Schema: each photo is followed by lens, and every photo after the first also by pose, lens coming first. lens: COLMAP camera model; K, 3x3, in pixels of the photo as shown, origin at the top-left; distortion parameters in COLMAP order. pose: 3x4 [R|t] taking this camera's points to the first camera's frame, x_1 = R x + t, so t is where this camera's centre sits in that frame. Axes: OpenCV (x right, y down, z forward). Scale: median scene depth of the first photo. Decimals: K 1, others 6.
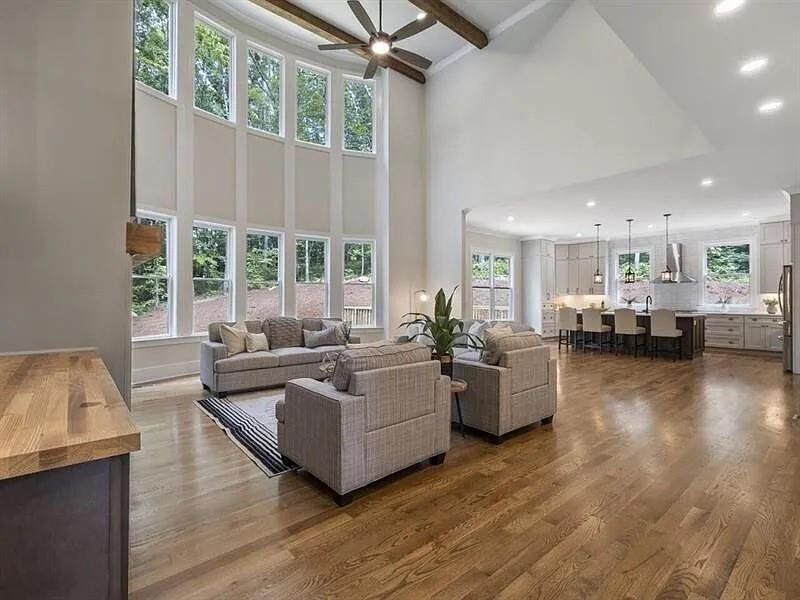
lens RADIAL K [[386.0, 0, 392.8], [0, 386.0, 298.8], [0, 0, 1]] dist [0.001419, 0.000089]
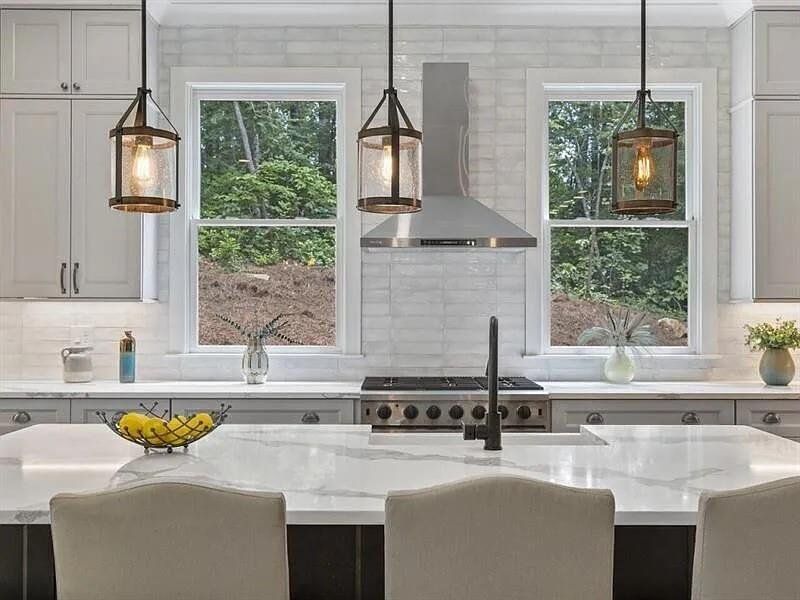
lens RADIAL K [[813.4, 0, 398.2], [0, 813.4, 310.2], [0, 0, 1]] dist [-0.008380, -0.011036]
pose [[0.636182, -0.003808, 0.771530, 0.402631], [-0.000949, 0.999983, 0.005717, -0.010799], [-0.771539, -0.004369, 0.636168, 0.806932]]
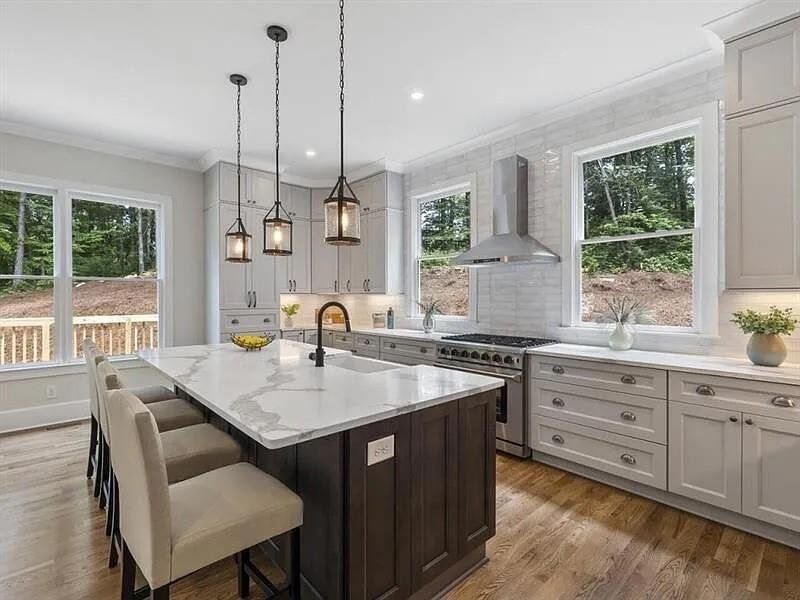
lens RADIAL K [[386.0, 0, 392.8], [0, 386.0, 298.8], [0, 0, 1]] dist [0.001419, 0.000089]
pose [[0.999125, -0.002901, 0.041713, 0.661420], [0.002674, 0.999981, 0.005497, -0.010233], [-0.041728, -0.005380, 0.999115, 0.691668]]
